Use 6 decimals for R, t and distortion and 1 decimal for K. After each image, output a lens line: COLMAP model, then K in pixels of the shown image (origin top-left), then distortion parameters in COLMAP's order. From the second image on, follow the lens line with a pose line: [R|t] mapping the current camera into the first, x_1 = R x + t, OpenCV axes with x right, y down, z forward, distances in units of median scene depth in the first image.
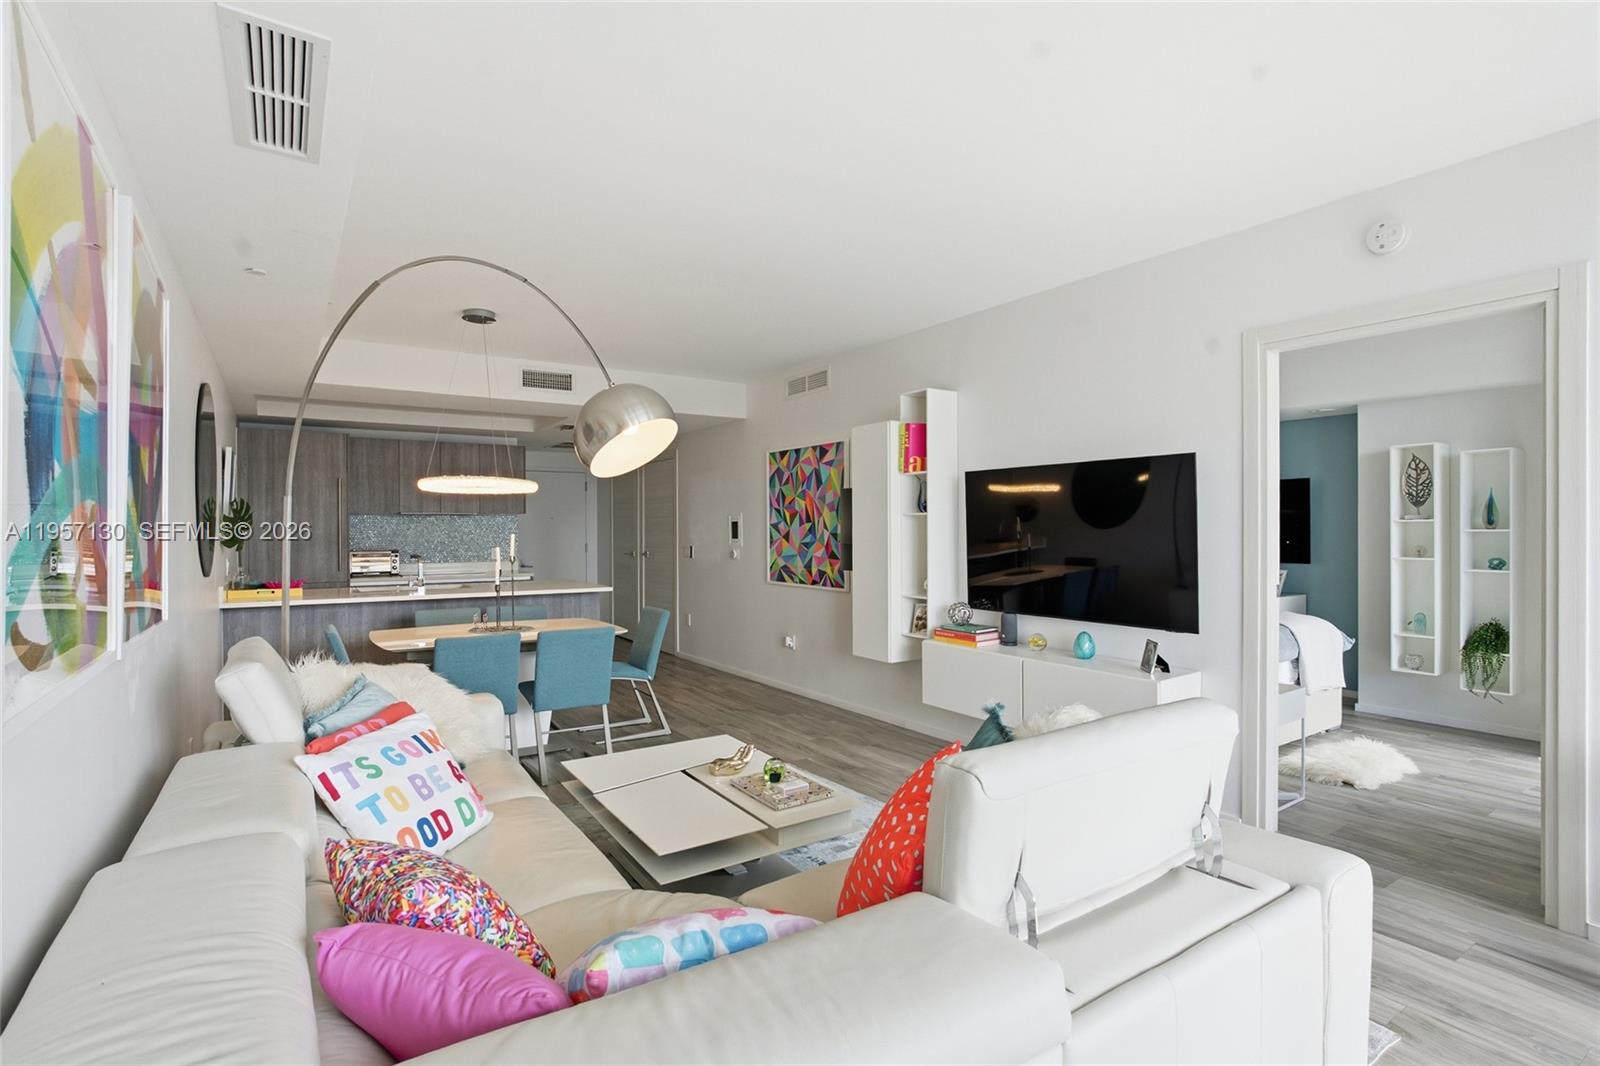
lens RADIAL K [[745.2, 0, 800.0], [0, 745.2, 533.0], [0, 0, 1]] dist [-0.062275, -0.000029]
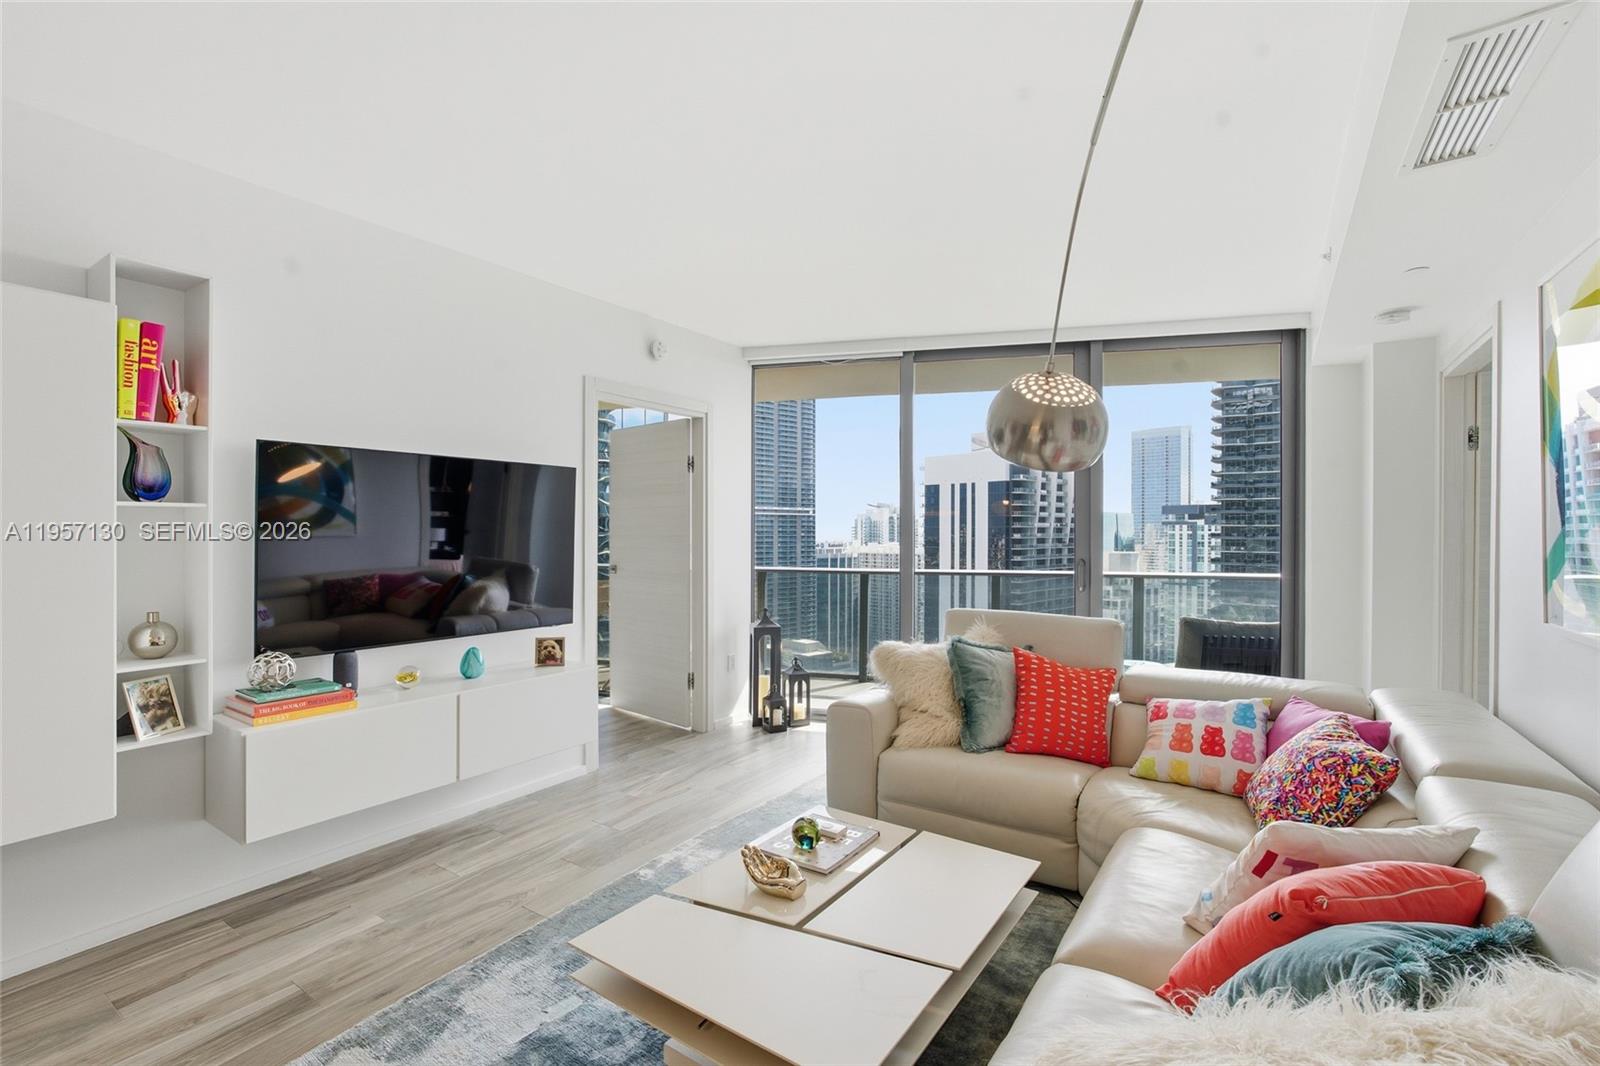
lens RADIAL K [[709.0, 0, 767.9], [0, 709.0, 533.8], [0, 0, 1]] dist [-0.060662, 0.018940]
pose [[-0.361538, -0.001735, 0.932356, -0.454116], [0.006488, 0.999969, 0.004377, -0.004839], [-0.932335, 0.007632, -0.361515, 0.809835]]
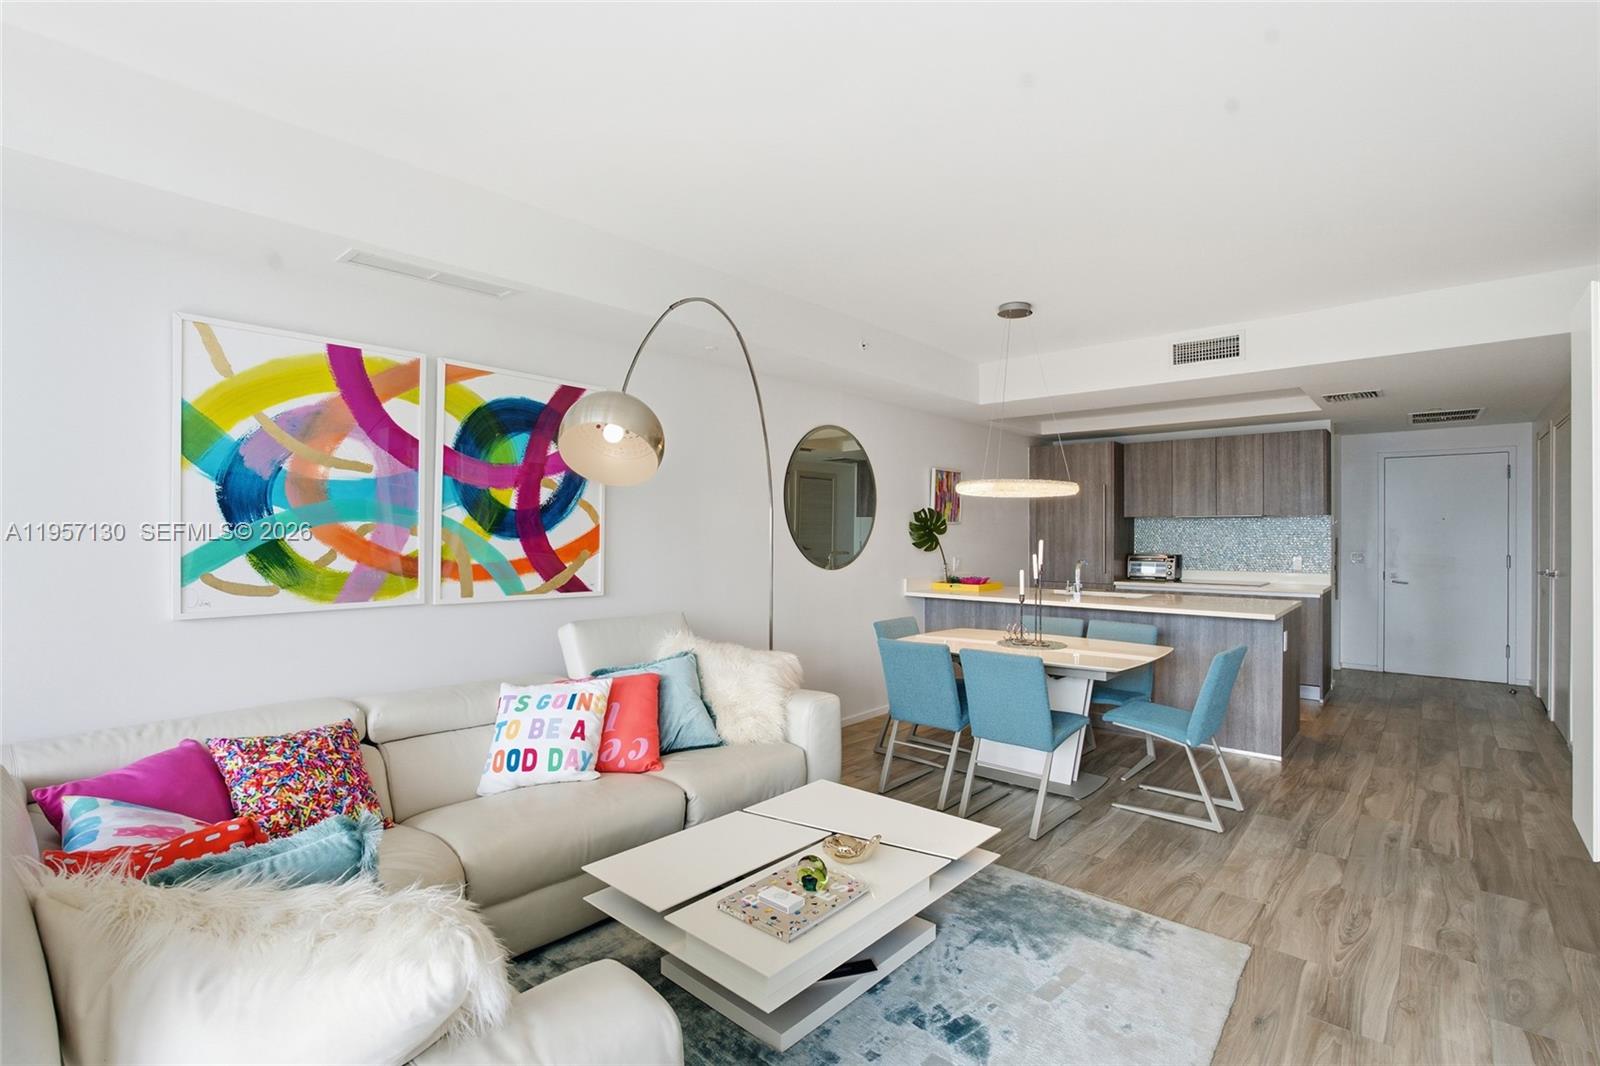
lens RADIAL K [[734.1, 0, 853.2], [0, 734.1, 537.1], [0, 0, 1]] dist [-0.024656, 0.019231]
pose [[0.292315, 0.005835, -0.956304, 0.407663], [-0.005967, 0.999973, 0.004277, -0.003108], [0.956304, 0.004456, 0.292342, 0.517309]]
